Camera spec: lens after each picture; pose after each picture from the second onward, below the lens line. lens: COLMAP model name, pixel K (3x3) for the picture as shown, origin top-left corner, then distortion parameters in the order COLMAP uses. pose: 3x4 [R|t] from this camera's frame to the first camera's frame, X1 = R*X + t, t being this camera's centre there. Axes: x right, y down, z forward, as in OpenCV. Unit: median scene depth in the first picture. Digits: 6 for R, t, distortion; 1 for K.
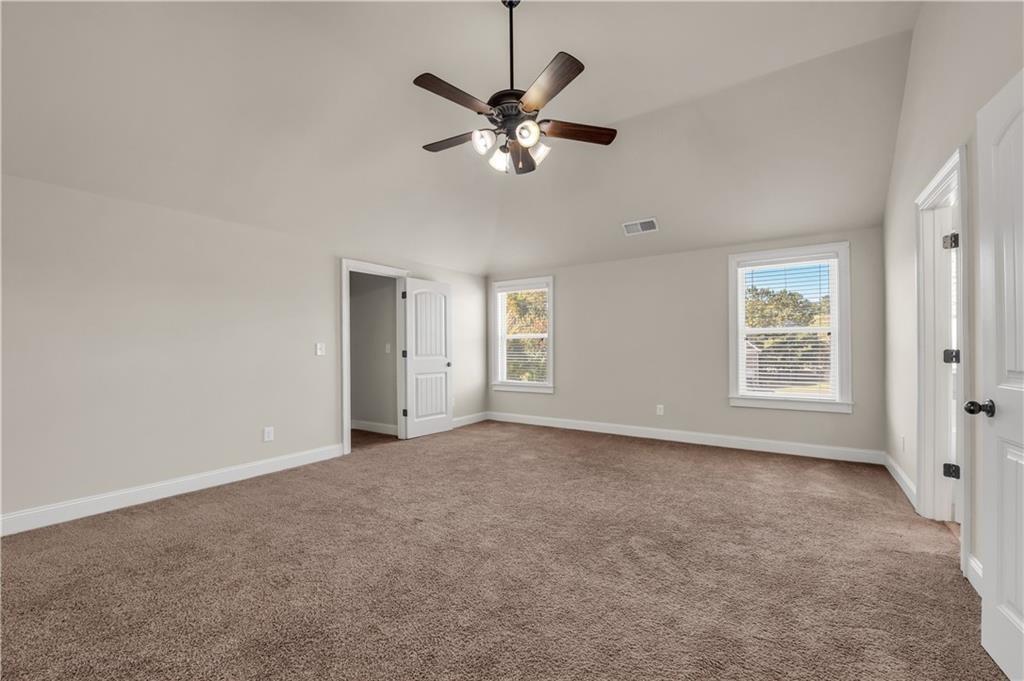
lens RADIAL K [[411.7, 0, 514.5], [0, 411.7, 342.3], [0, 0, 1]] dist [-0.009065, -0.002475]
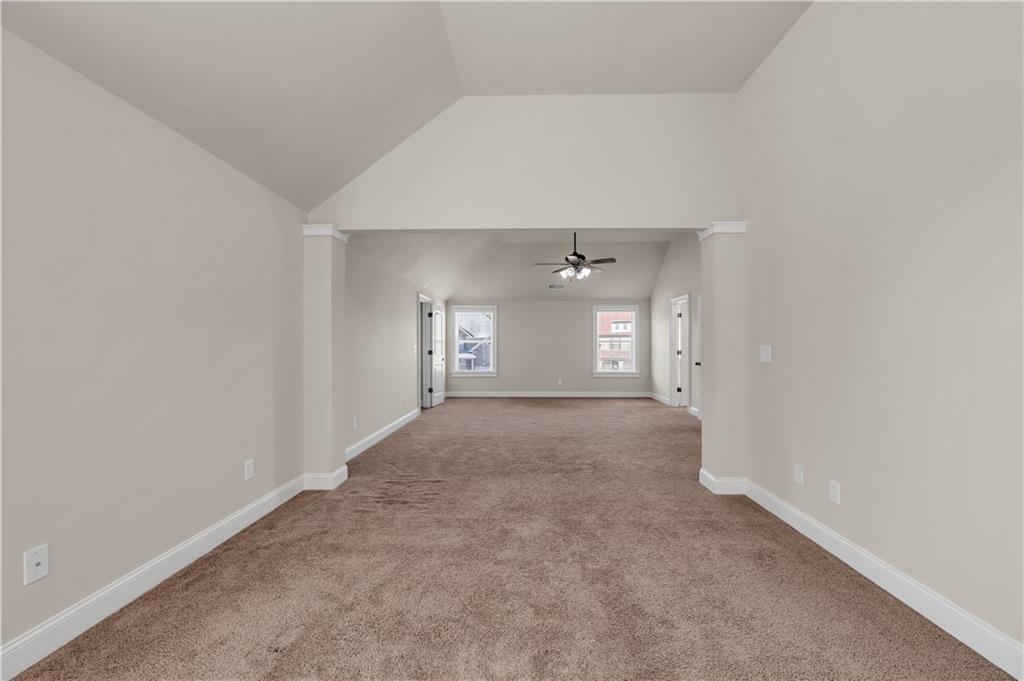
lens RADIAL K [[411.7, 0, 511.9], [0, 411.7, 341.4], [0, 0, 1]] dist [-0.009065, -0.002475]
pose [[0.842863, 0.014263, 0.537939, -0.838955], [-0.012239, 0.999898, -0.007335, -0.006477], [-0.537989, -0.000402, 0.842952, -0.476516]]
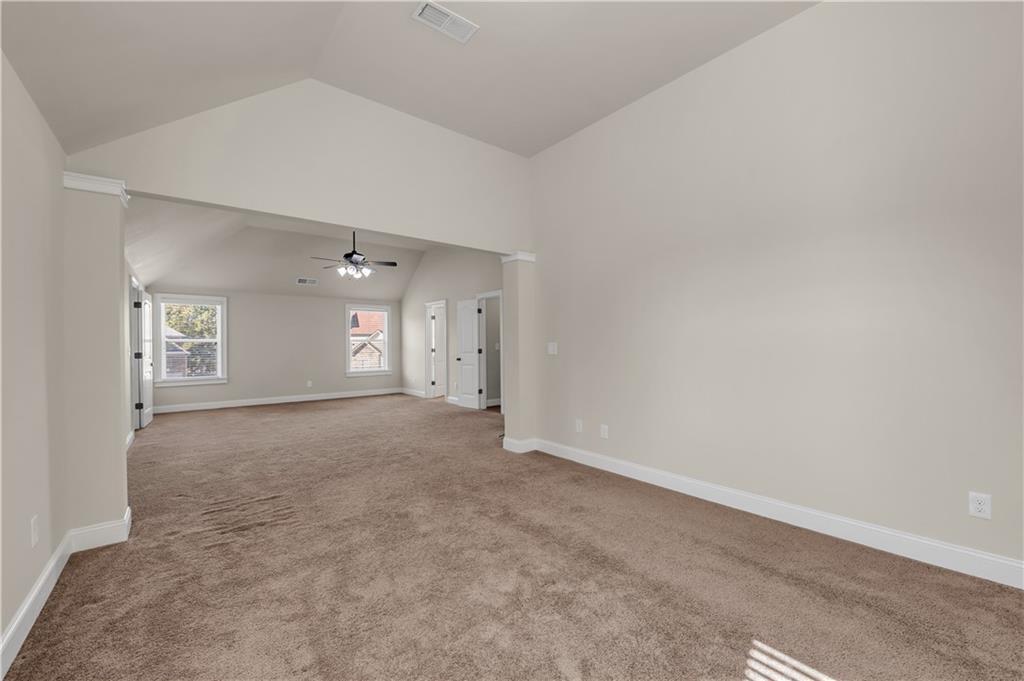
lens RADIAL K [[411.7, 0, 513.3], [0, 411.7, 340.1], [0, 0, 1]] dist [-0.009065, -0.002475]
pose [[0.287430, 0.015523, 0.957676, -1.059504], [-0.003656, 0.999879, -0.015110, -0.001982], [-0.957795, 0.000842, 0.287452, -0.343452]]
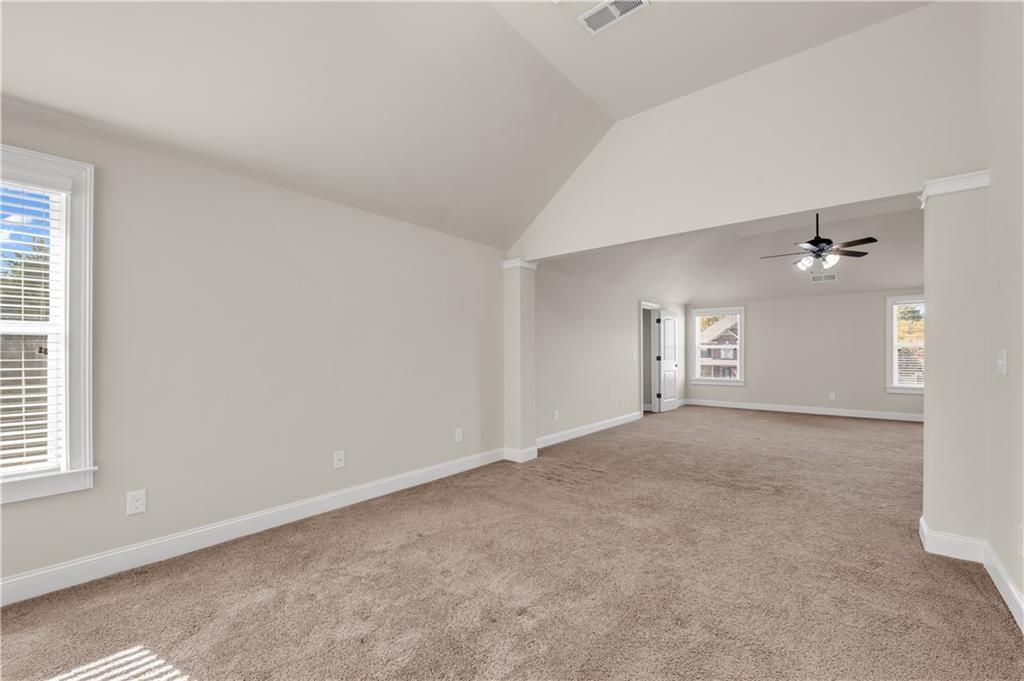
lens RADIAL K [[411.7, 0, 514.5], [0, 411.7, 353.0], [0, 0, 1]] dist [-0.009065, -0.002475]
pose [[0.994636, 0.007032, -0.103200, -0.648671], [-0.005768, 0.999905, 0.012542, -0.008731], [0.103278, -0.011880, 0.994582, -0.619506]]
